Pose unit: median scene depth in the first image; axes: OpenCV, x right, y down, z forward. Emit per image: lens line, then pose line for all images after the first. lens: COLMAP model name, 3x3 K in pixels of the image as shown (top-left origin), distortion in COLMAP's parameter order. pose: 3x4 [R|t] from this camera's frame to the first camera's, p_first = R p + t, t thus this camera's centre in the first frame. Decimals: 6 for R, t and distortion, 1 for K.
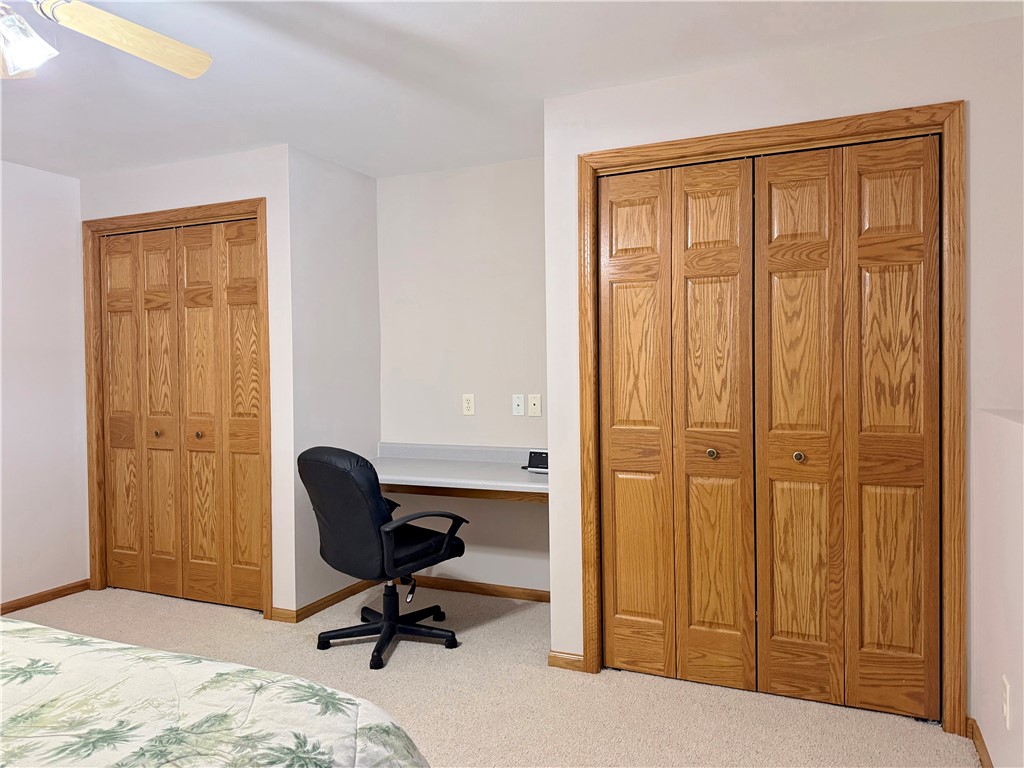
lens RADIAL K [[724.5, 0, 516.0], [0, 724.5, 383.7], [0, 0, 1]] dist [-0.002376, -0.006567]
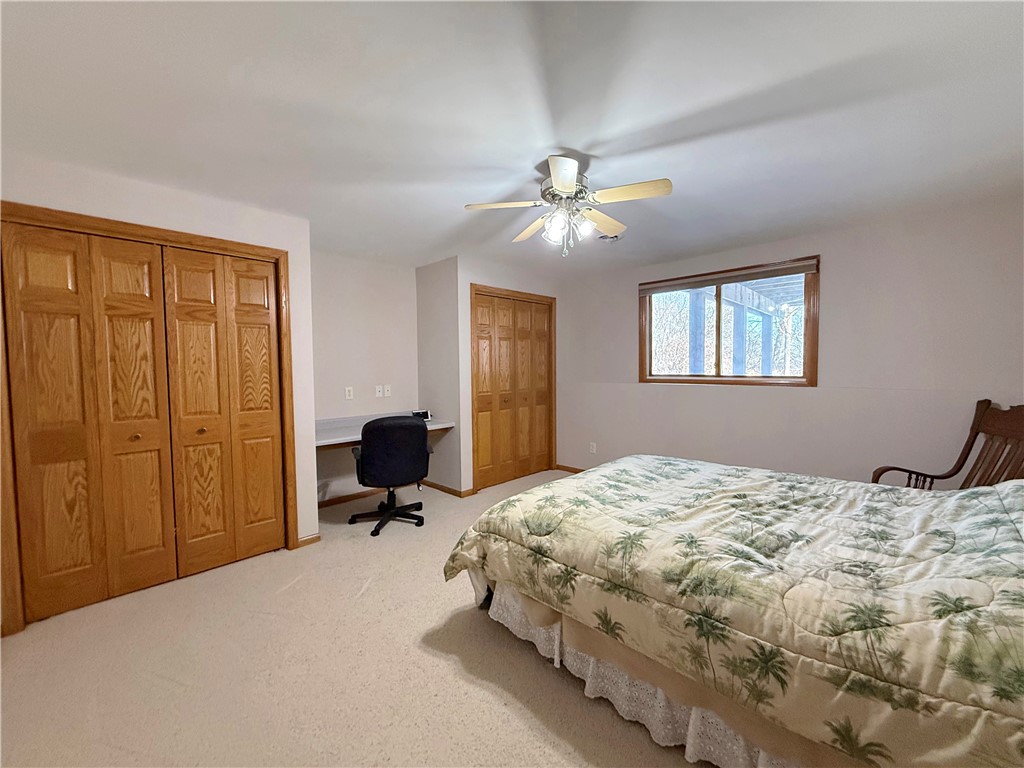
lens RADIAL K [[394.0, 0, 507.8], [0, 394.0, 386.4], [0, 0, 1]] dist [-0.002498, -0.000110]
pose [[0.371584, -0.040193, 0.927529, -0.858689], [0.030442, 0.999053, 0.031096, -0.005670], [-0.927900, 0.016681, 0.372456, 0.306500]]
